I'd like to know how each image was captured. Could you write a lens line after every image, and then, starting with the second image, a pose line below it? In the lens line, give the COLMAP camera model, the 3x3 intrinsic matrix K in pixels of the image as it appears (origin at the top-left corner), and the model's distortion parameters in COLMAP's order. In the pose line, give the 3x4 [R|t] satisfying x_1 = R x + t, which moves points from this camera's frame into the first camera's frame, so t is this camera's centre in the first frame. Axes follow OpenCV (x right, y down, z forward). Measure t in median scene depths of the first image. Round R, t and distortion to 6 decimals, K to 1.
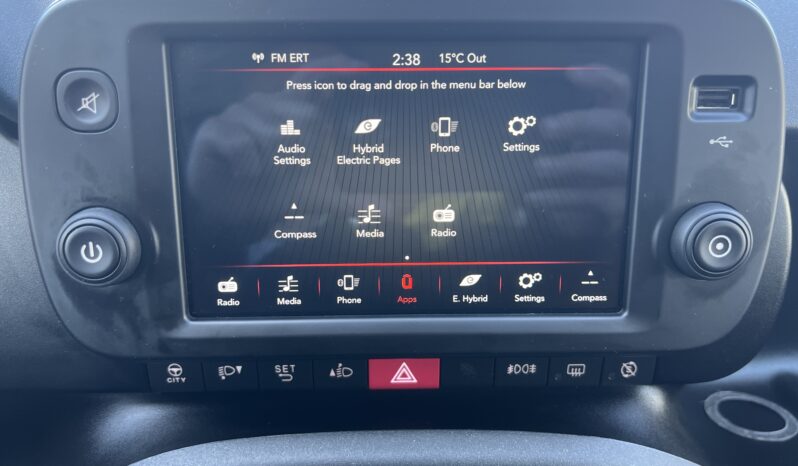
lens RADIAL K [[599.0, 0, 400.1], [0, 599.0, 234.6], [0, 0, 1]] dist [-0.009971, -0.010043]
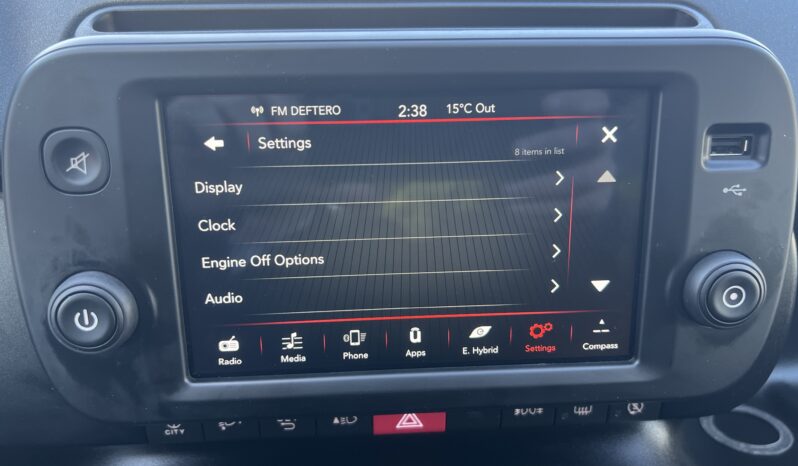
lens RADIAL K [[599.0, 0, 398.0], [0, 599.0, 231.2], [0, 0, 1]] dist [-0.009971, -0.010043]
pose [[0.999318, -0.019487, 0.031377, -0.045933], [0.018812, 0.999588, 0.021673, -0.118077], [-0.031786, -0.021068, 0.999273, 0.036423]]
